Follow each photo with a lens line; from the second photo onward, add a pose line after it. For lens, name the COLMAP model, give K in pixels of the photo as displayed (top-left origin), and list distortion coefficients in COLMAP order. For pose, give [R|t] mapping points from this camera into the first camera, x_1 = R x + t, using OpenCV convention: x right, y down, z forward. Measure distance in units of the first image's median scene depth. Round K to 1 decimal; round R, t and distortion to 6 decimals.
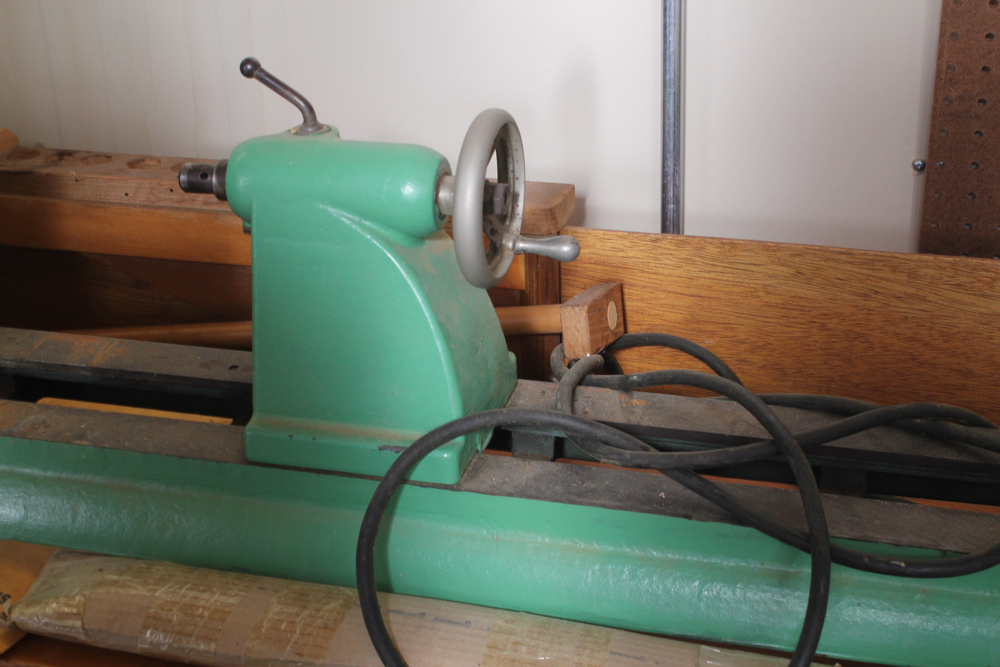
lens RADIAL K [[1568.1, 0, 502.1], [0, 1568.1, 329.8], [0, 0, 1]] dist [-0.000332, 0.000000]
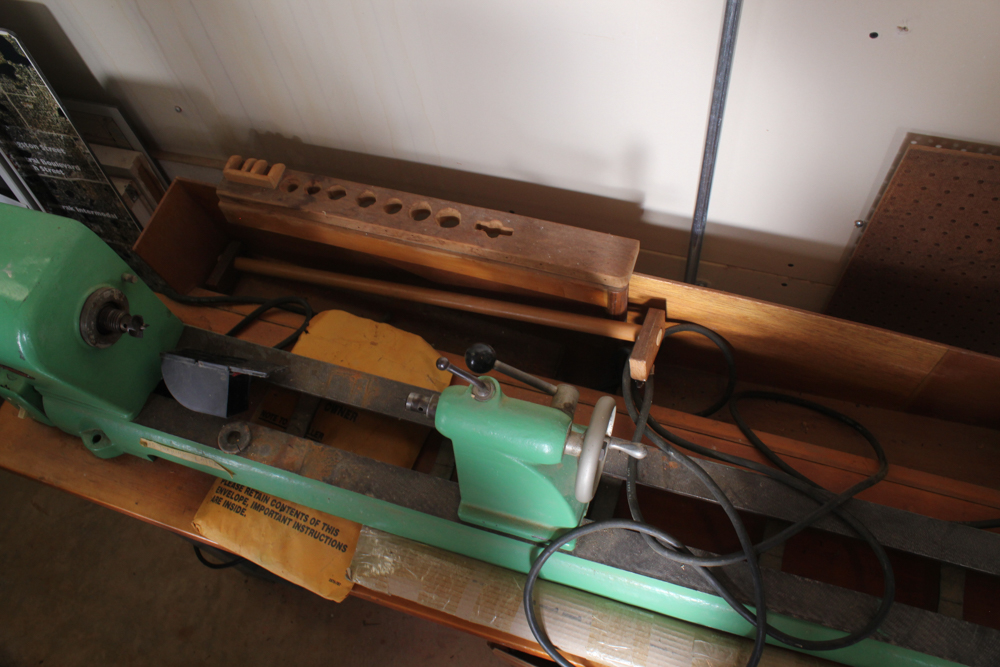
lens RADIAL K [[822.9, 0, 505.1], [0, 822.9, 340.6], [0, 0, 1]] dist [-0.134248, 0.052591]
pose [[0.997529, -0.002761, -0.070197, -0.039086], [0.045376, 0.788145, 0.613814, -0.658980], [0.053631, -0.615483, 0.786323, 0.356167]]
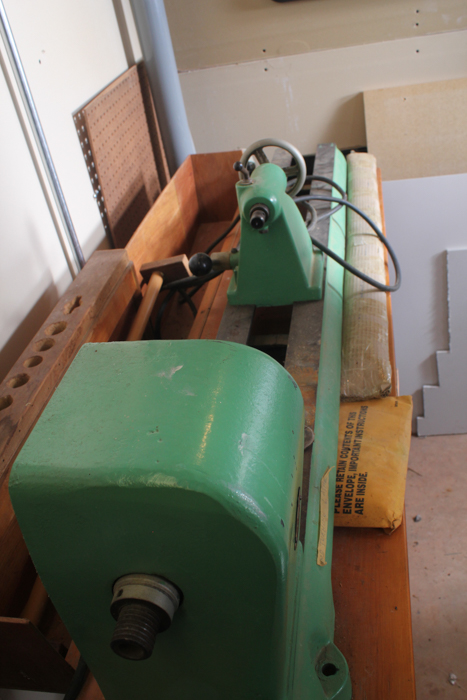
lens RADIAL K [[658.5, 0, 235.1], [0, 658.5, 348.4], [0, 0, 1]] dist [-0.077015, 0.000000]
pose [[-0.119981, -0.511377, 0.850939, -1.019878], [0.547197, 0.681116, 0.486474, -0.421527], [-0.828360, 0.523999, 0.198103, 0.917437]]
